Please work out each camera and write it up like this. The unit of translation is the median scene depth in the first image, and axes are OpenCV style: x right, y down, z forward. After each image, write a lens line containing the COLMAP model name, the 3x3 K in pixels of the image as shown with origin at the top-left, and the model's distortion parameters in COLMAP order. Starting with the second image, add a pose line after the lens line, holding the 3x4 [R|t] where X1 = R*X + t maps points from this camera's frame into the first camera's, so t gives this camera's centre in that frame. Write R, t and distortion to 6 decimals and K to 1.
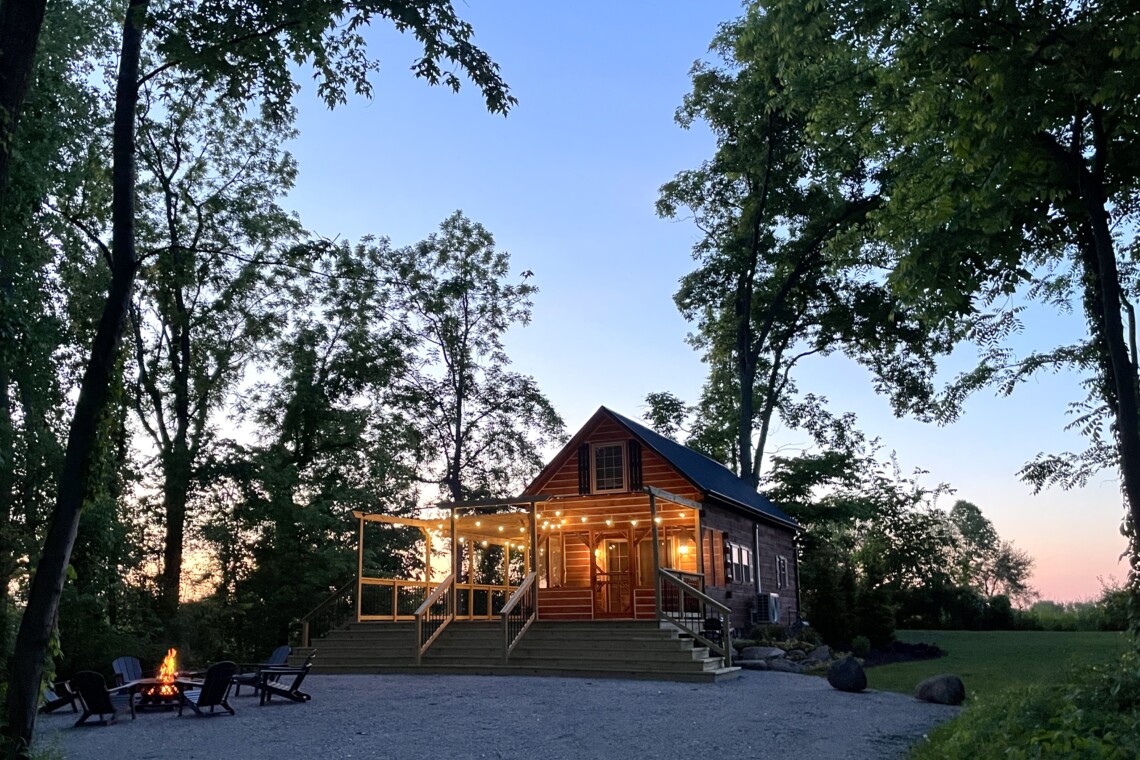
lens RADIAL K [[865.8, 0, 544.0], [0, 865.8, 454.9], [0, 0, 1]] dist [0.089964, -0.123448]
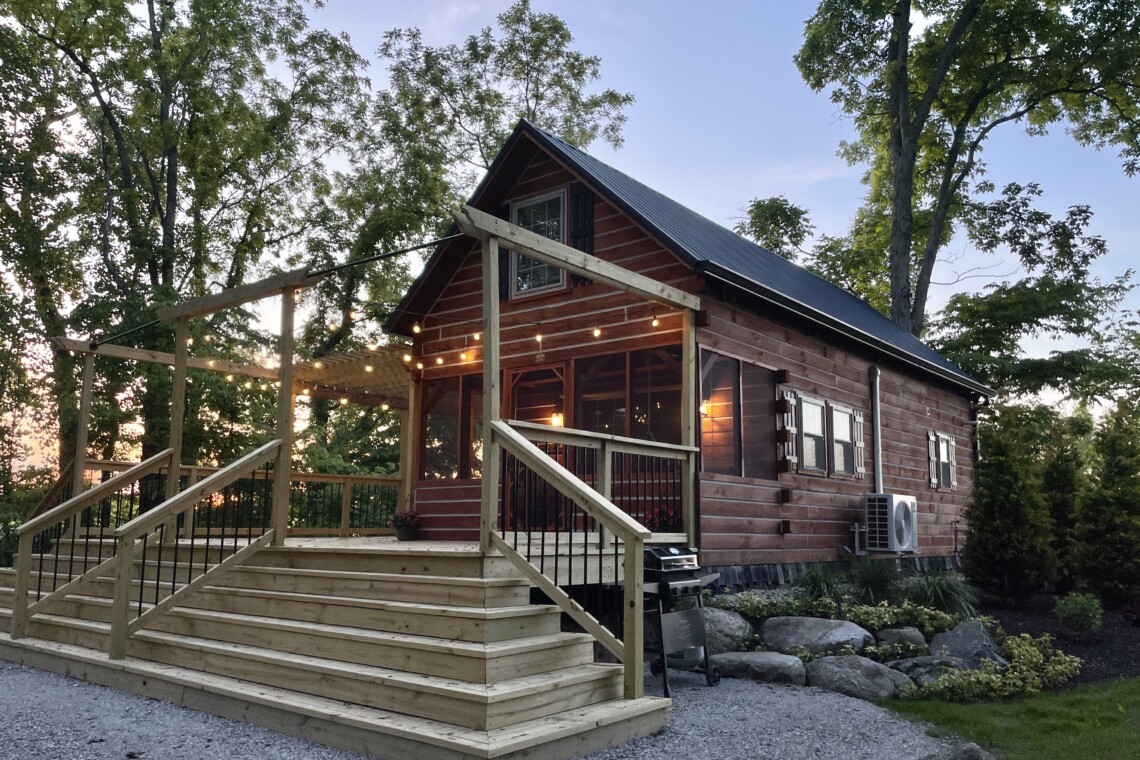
lens RADIAL K [[865.8, 0, 569.7], [0, 865.8, 408.8], [0, 0, 1]] dist [0.089964, -0.123448]
pose [[0.979417, -0.011493, -0.201518, 0.117969], [0.021984, 0.998512, 0.049903, 0.052030], [0.200645, -0.053306, 0.978213, 0.306669]]
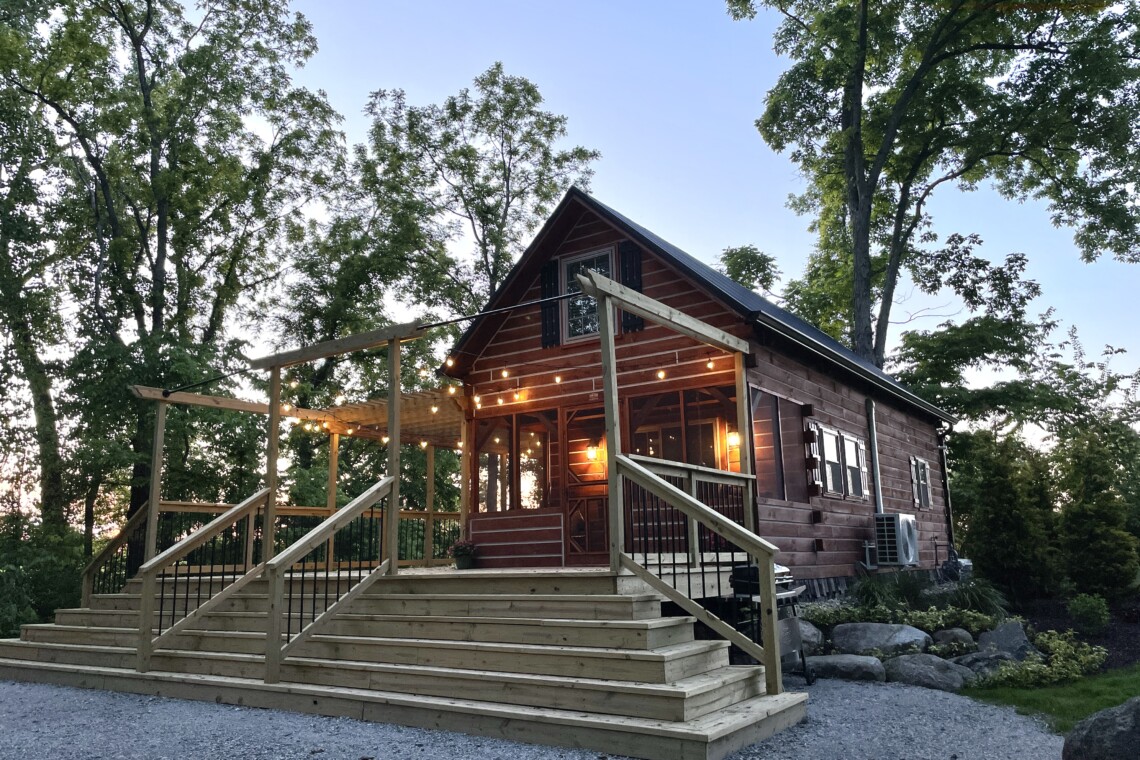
lens RADIAL K [[838.3, 0, 579.0], [0, 838.3, 389.3], [0, 0, 1]] dist [0.068386, -0.079156]
pose [[0.991880, -0.039794, -0.120794, 0.080438], [0.038994, 0.999199, -0.008980, 0.048769], [0.121055, 0.004197, 0.992637, 0.279788]]
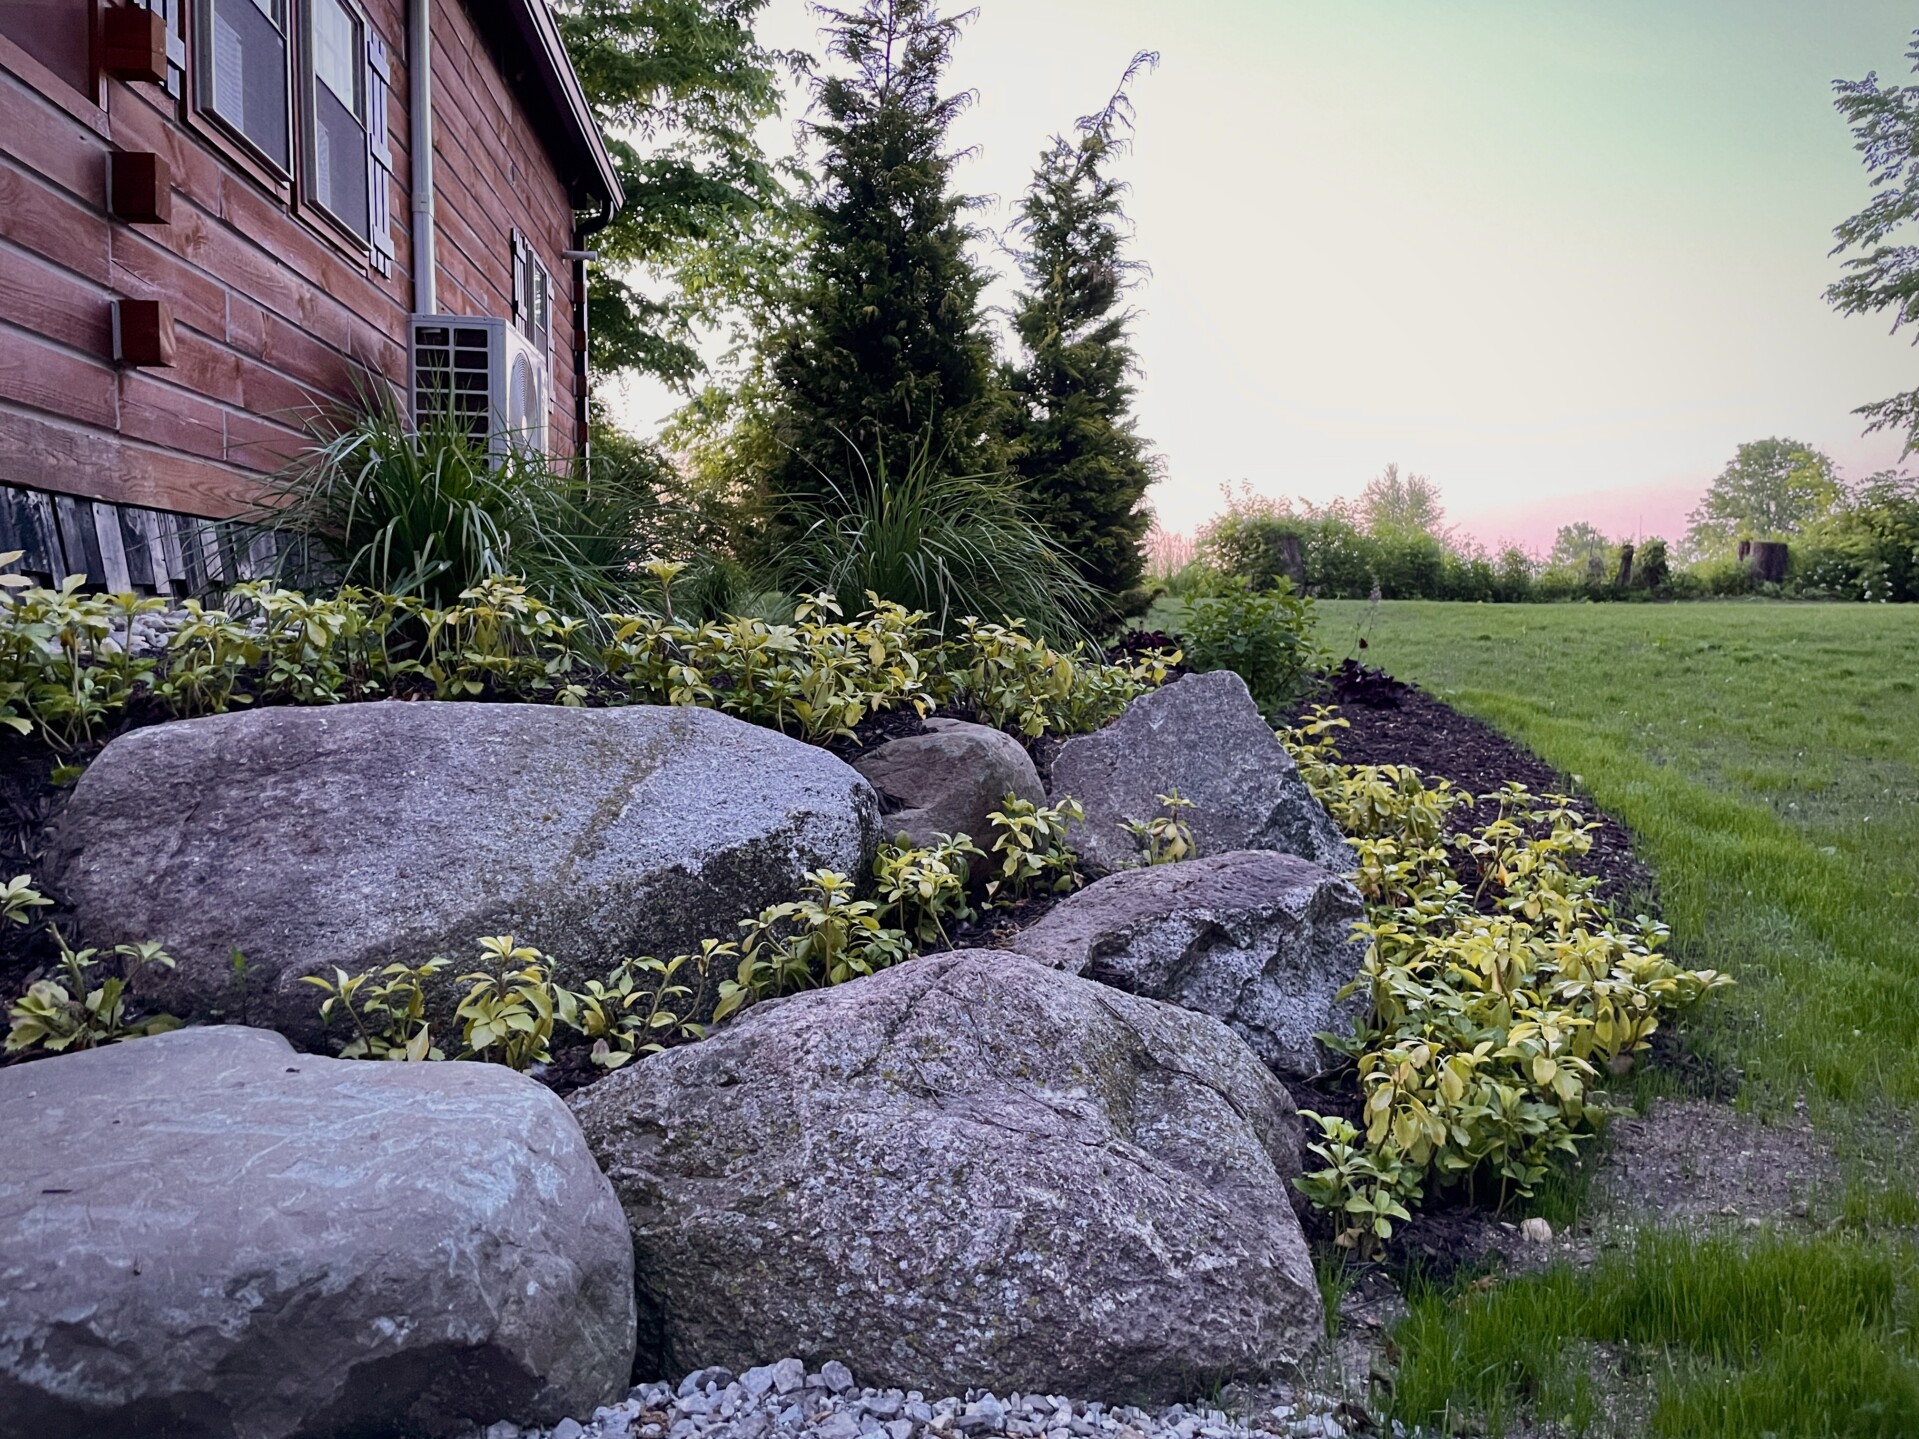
lens RADIAL K [[1454.0, 0, 999.8], [0, 1454.0, 718.7], [0, 0, 1]] dist [0.064098, -0.063339]
pose [[0.817125, -0.036970, 0.575274, 0.118021], [-0.118404, 0.965900, 0.230256, 0.103275], [-0.564169, -0.256263, 0.784884, 0.480198]]
